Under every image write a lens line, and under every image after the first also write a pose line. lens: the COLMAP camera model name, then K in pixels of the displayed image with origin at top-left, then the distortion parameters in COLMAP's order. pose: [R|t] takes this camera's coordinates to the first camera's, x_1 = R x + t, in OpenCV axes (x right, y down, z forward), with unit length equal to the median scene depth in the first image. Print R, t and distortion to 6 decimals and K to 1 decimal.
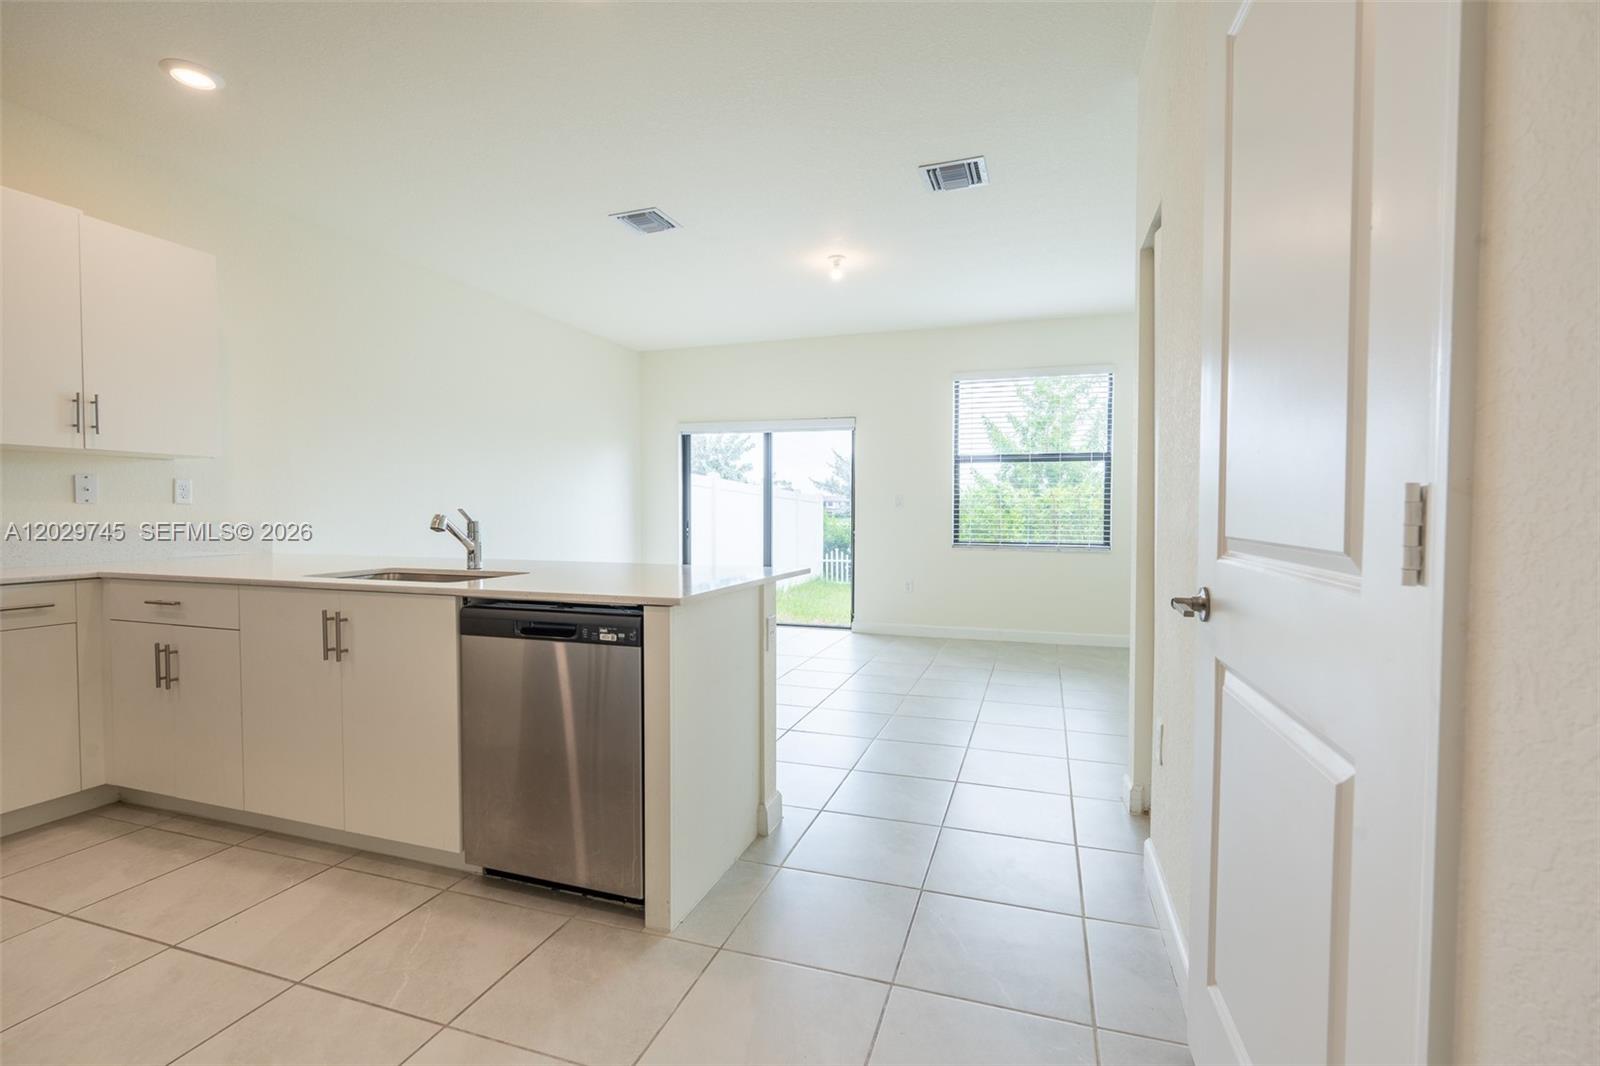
lens RADIAL K [[721.1, 0, 800.0], [0, 721.1, 533.0], [0, 0, 1]] dist [-0.004863, -0.000023]
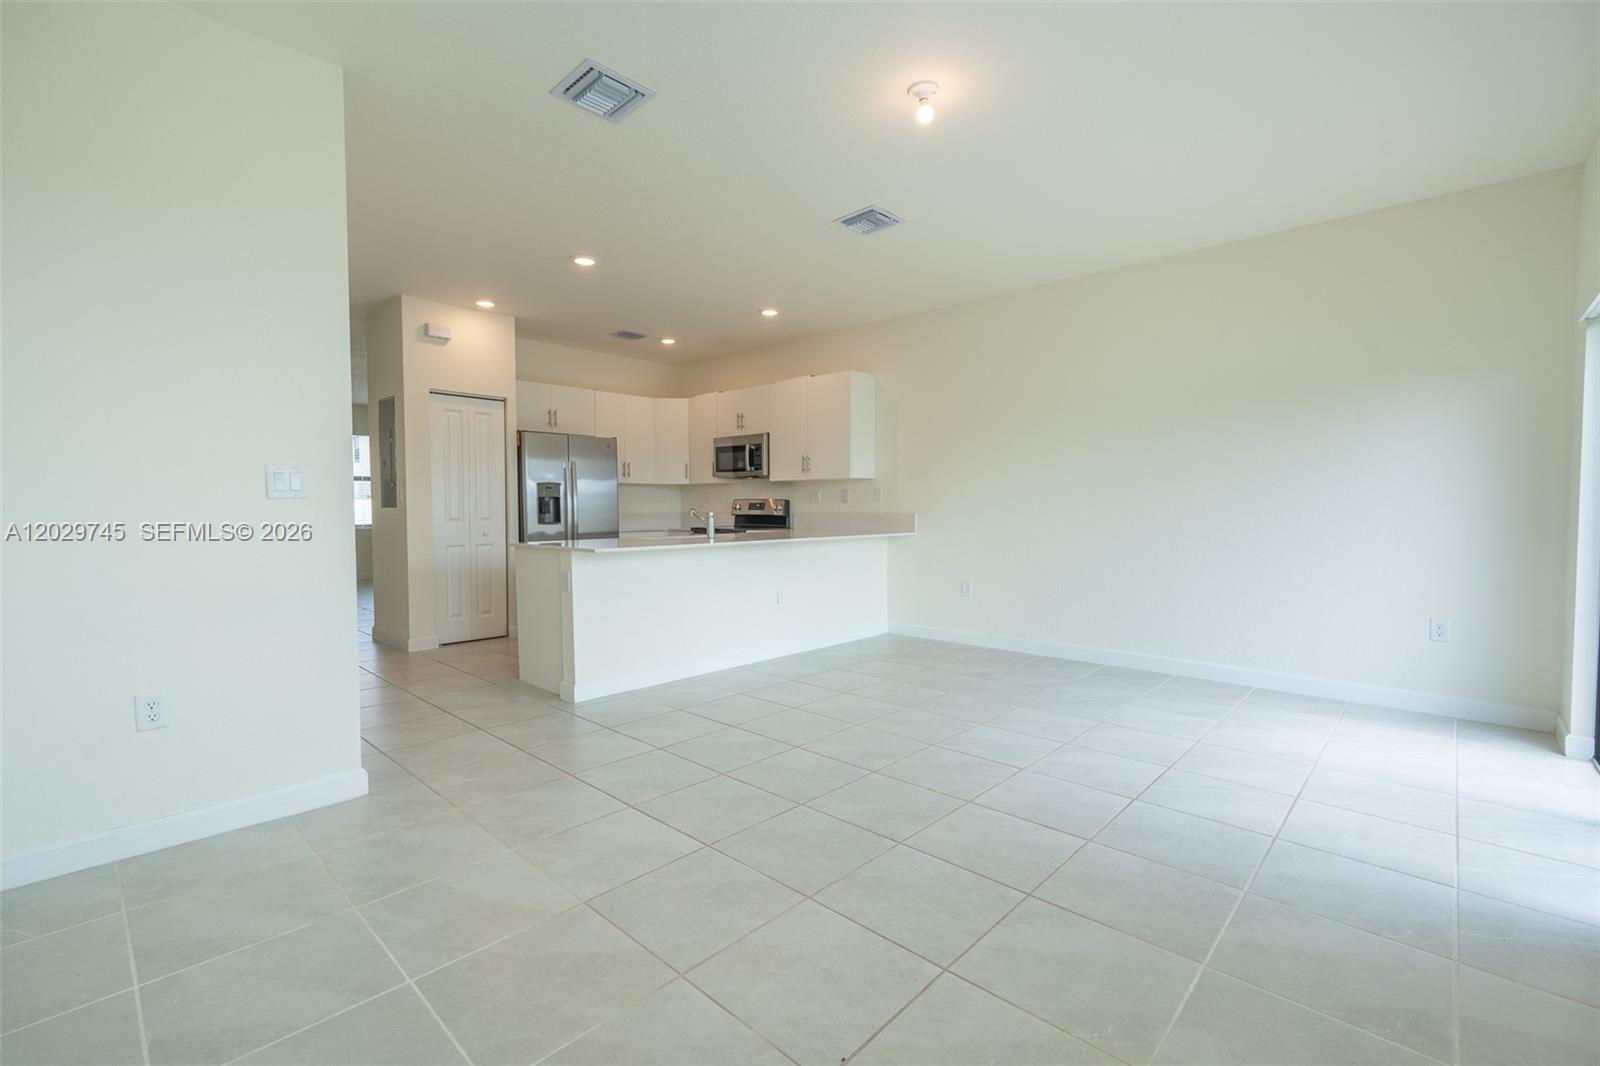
lens RADIAL K [[697.2, 0, 800.0], [0, 697.2, 533.0], [0, 0, 1]] dist [-0.003464, -0.000481]
pose [[-0.414163, 0.037277, -0.909439, 0.492571], [-0.022789, 0.998423, 0.051302, -0.027741], [0.909918, 0.041972, -0.412660, 0.889897]]
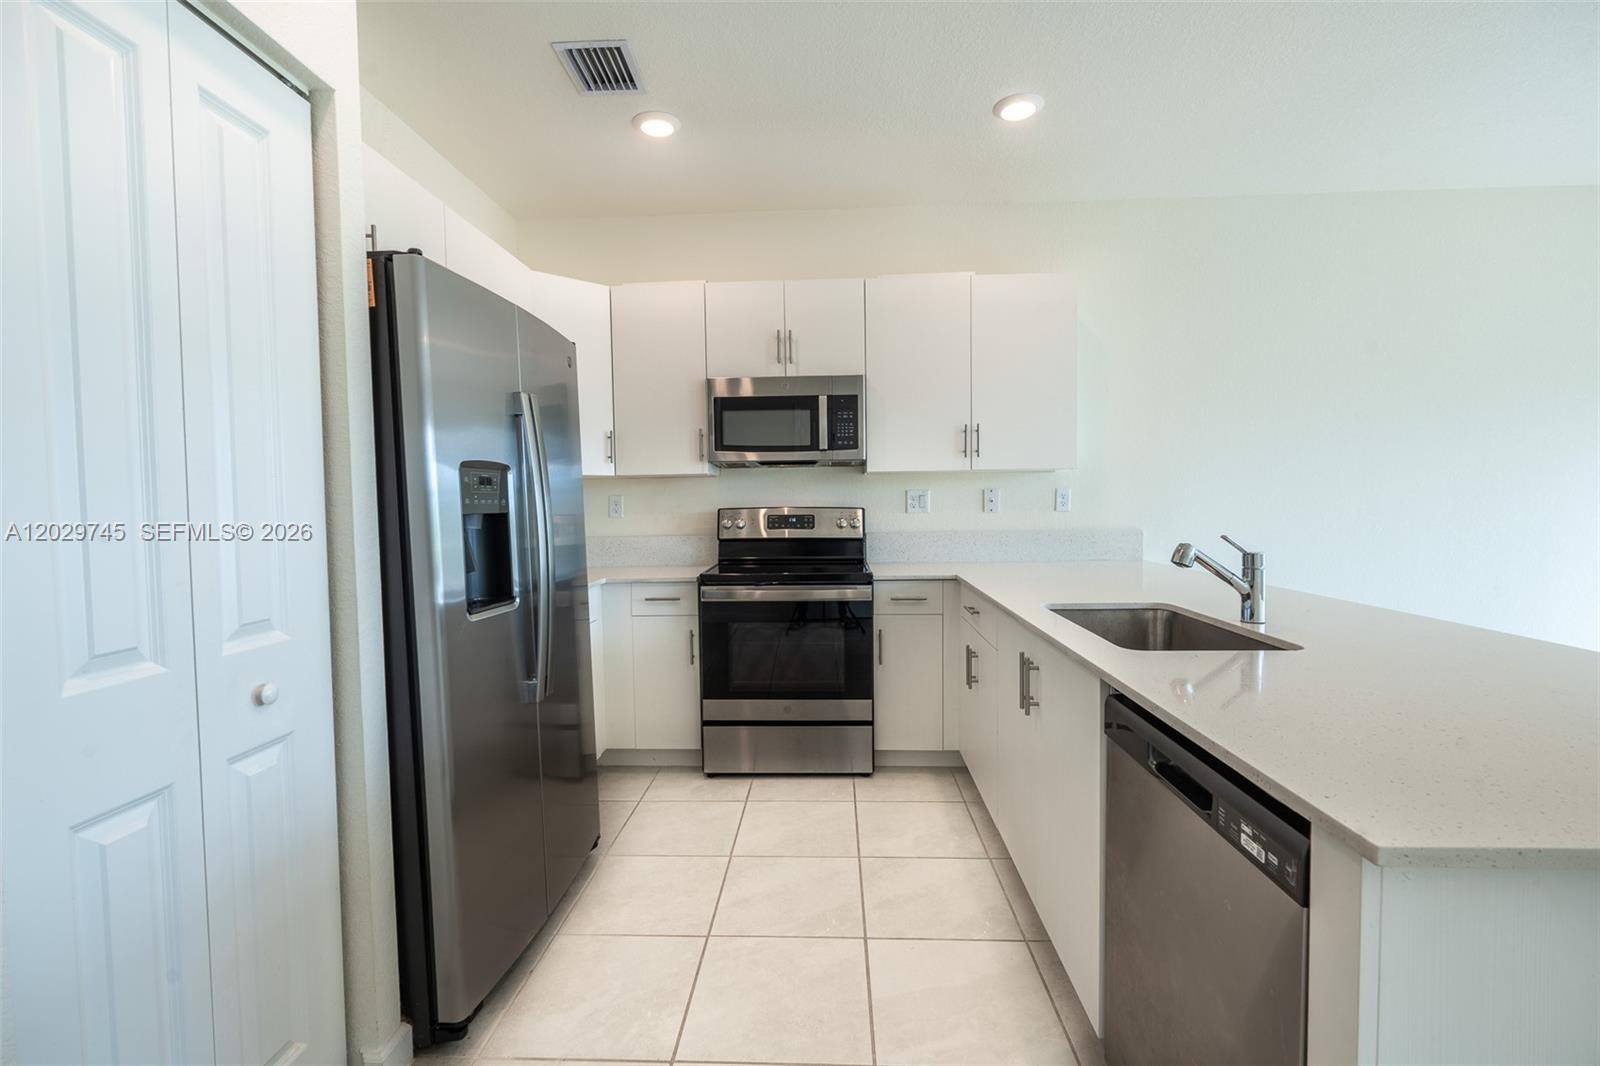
lens RADIAL K [[697.1, 0, 797.4], [0, 697.1, 531.8], [0, 0, 1]] dist [-0.000864, -0.000058]
pose [[0.272465, 0.041380, -0.961275, 0.028248], [-0.014687, 0.999137, 0.038847, -0.025188], [0.962053, 0.003534, 0.272838, 0.184227]]
